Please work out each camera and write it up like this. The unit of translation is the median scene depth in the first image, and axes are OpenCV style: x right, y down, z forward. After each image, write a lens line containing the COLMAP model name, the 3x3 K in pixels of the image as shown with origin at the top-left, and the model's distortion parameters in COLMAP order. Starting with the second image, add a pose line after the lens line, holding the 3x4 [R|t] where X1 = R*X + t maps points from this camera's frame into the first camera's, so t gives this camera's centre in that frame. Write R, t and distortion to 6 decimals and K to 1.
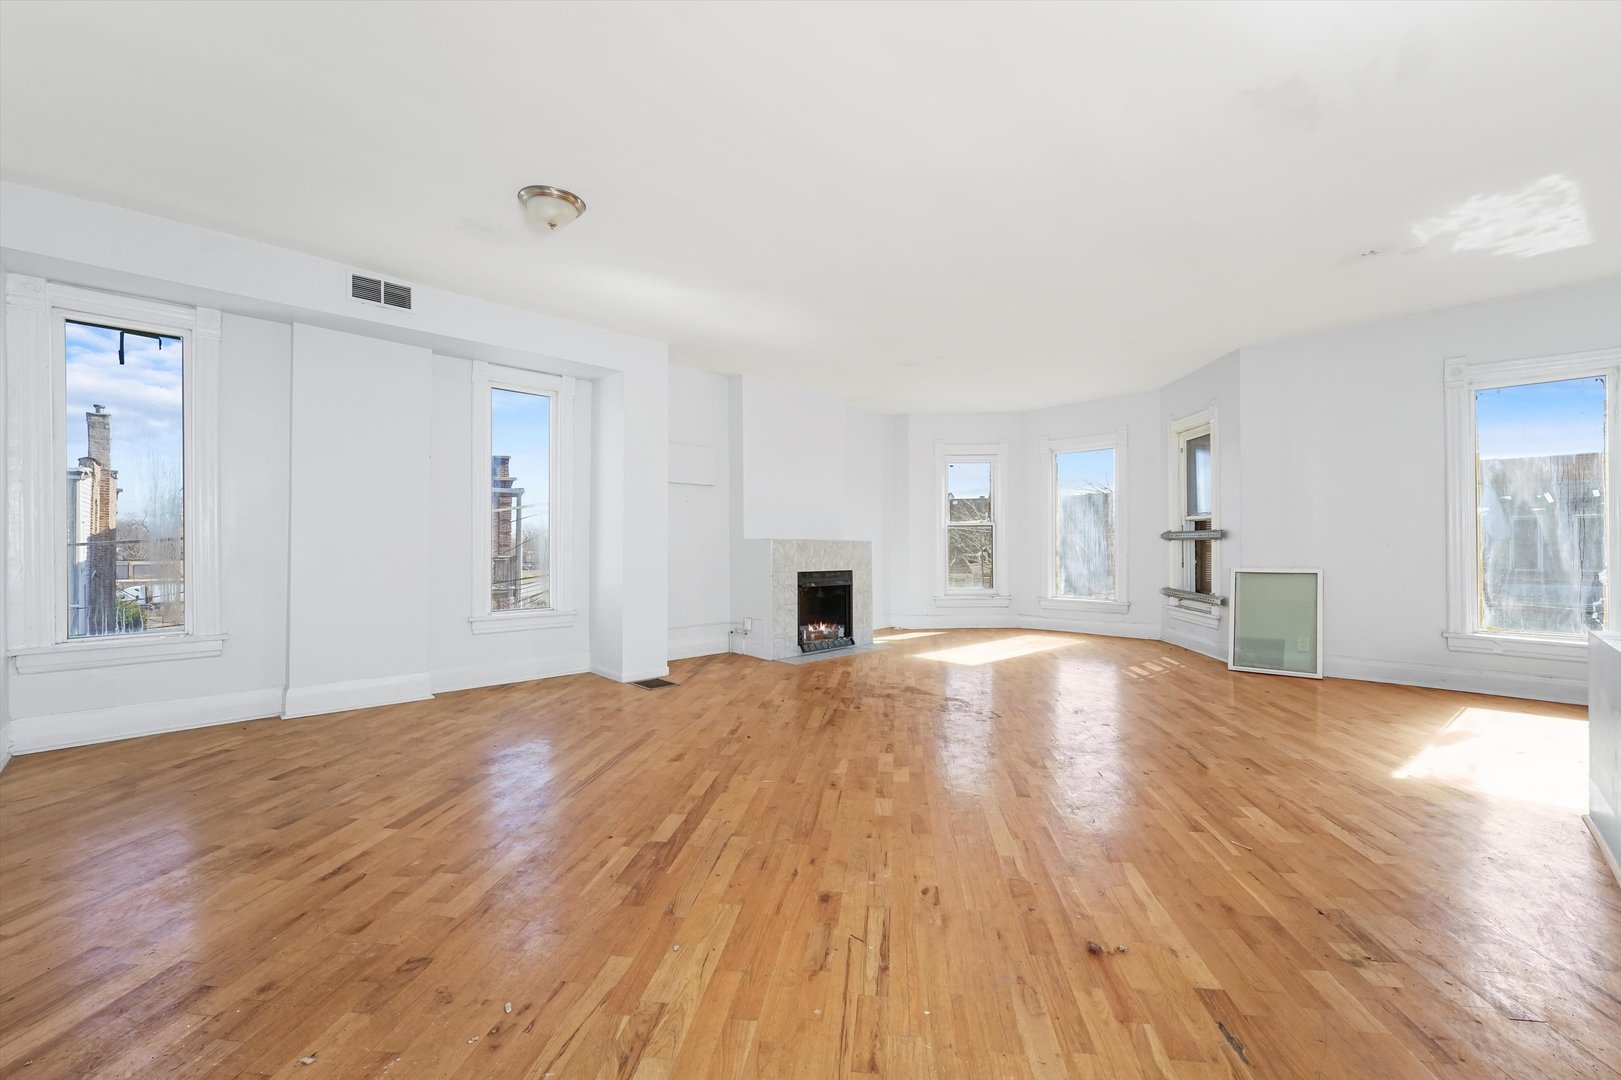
lens RADIAL K [[664.3, 0, 807.6], [0, 664.3, 540.1], [0, 0, 1]] dist [-0.012482, 0.000126]
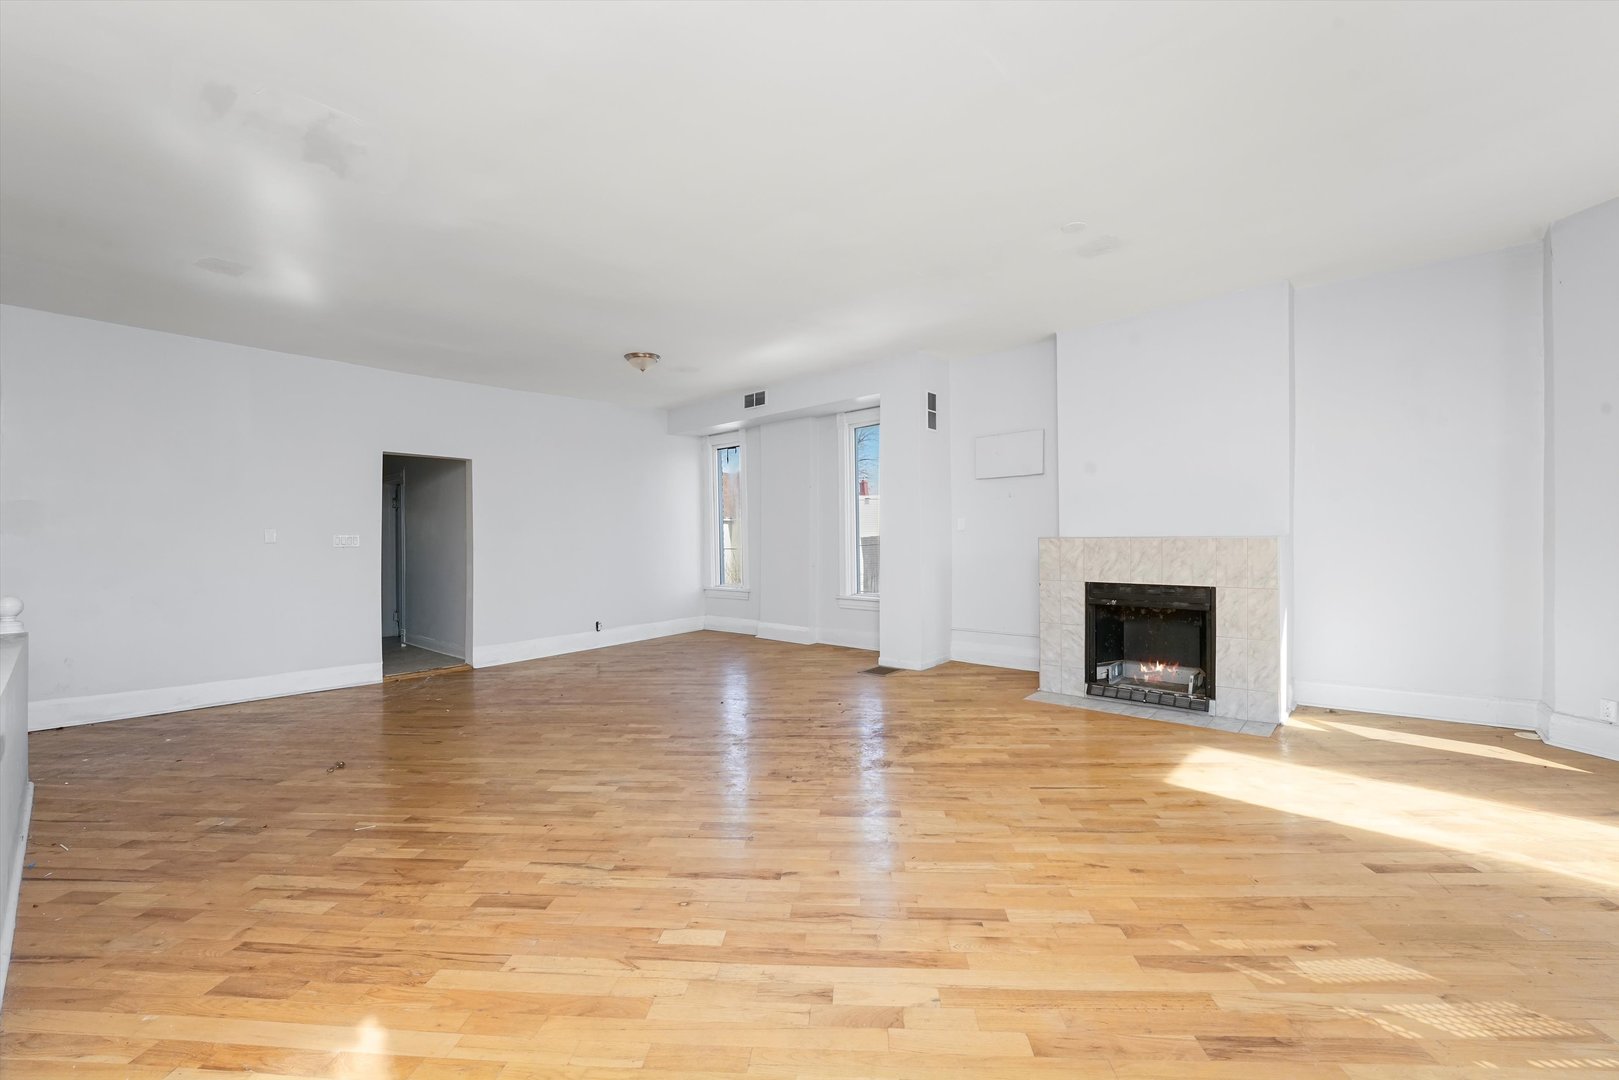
lens RADIAL K [[663.5, 0, 794.2], [0, 663.5, 546.4], [0, 0, 1]] dist [-0.012482, 0.000126]
pose [[0.039201, 0.007587, -0.999203, 0.971247], [0.019576, 0.999773, 0.008359, -0.004776], [0.999040, -0.019888, 0.039044, 0.913764]]
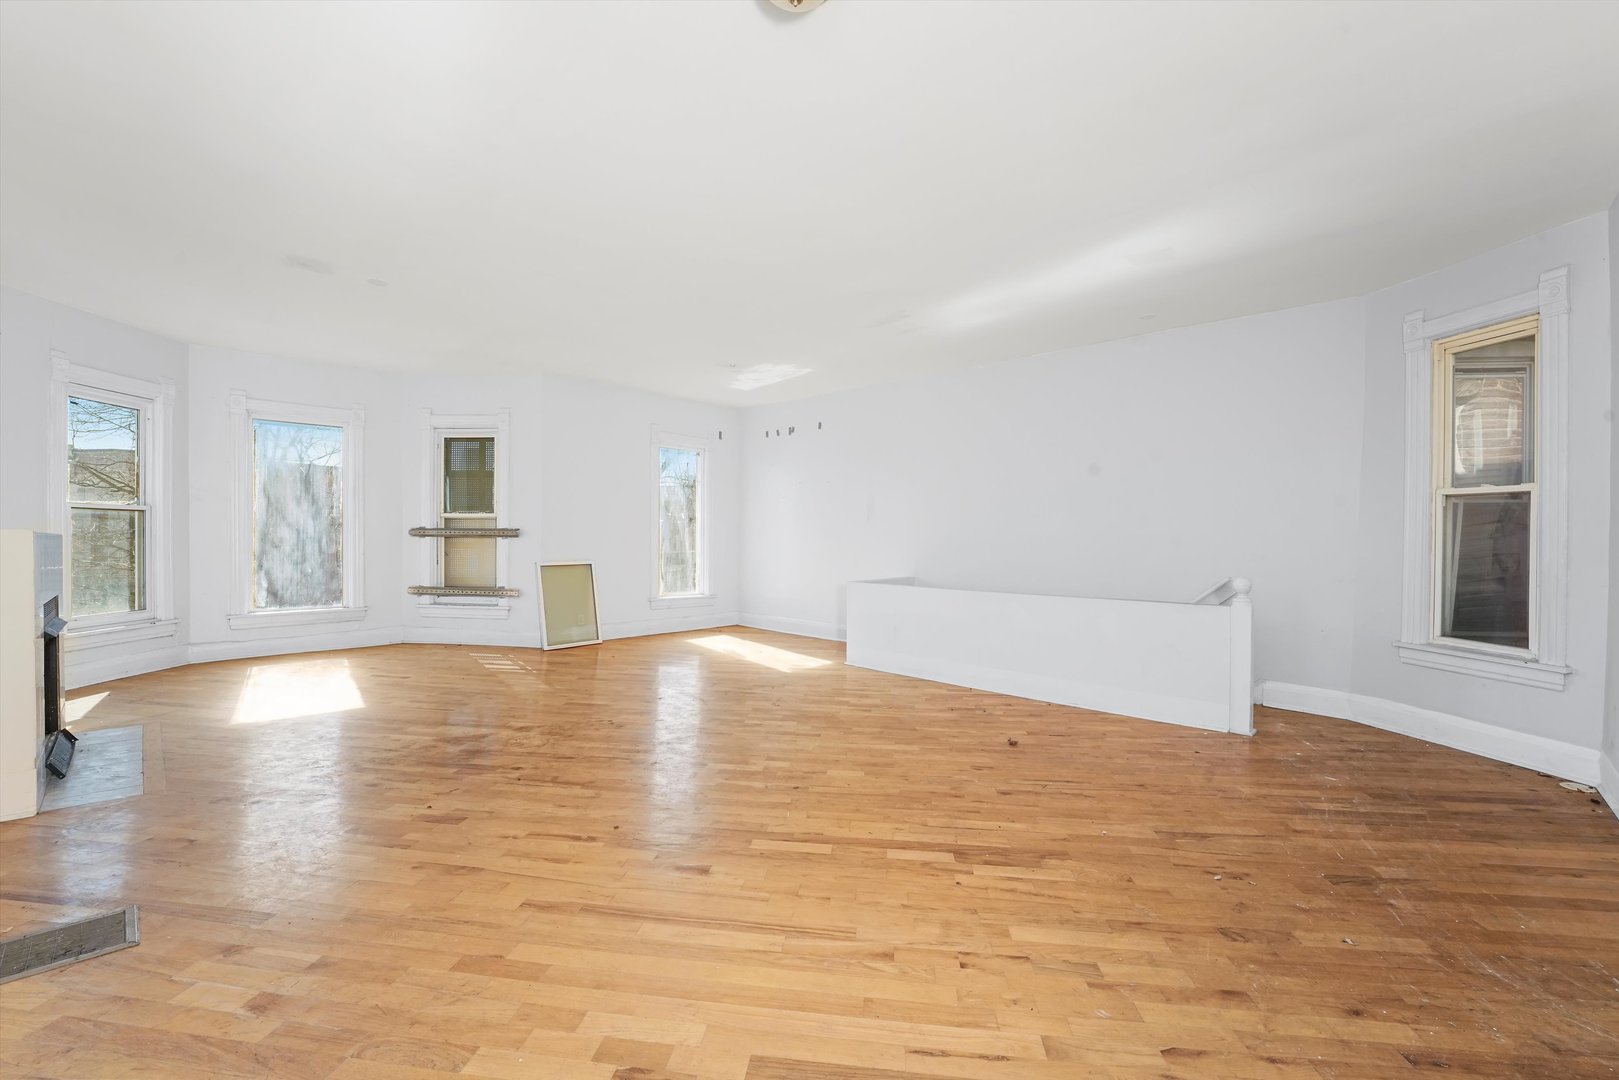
lens RADIAL K [[663.5, 0, 826.2], [0, 663.5, 533.8], [0, 0, 1]] dist [-0.012482, 0.000126]
pose [[-0.042030, 0.009451, 0.999072, -0.657280], [-0.013781, 0.999855, -0.010038, -0.004466], [-0.999021, -0.014190, -0.041894, 0.679811]]
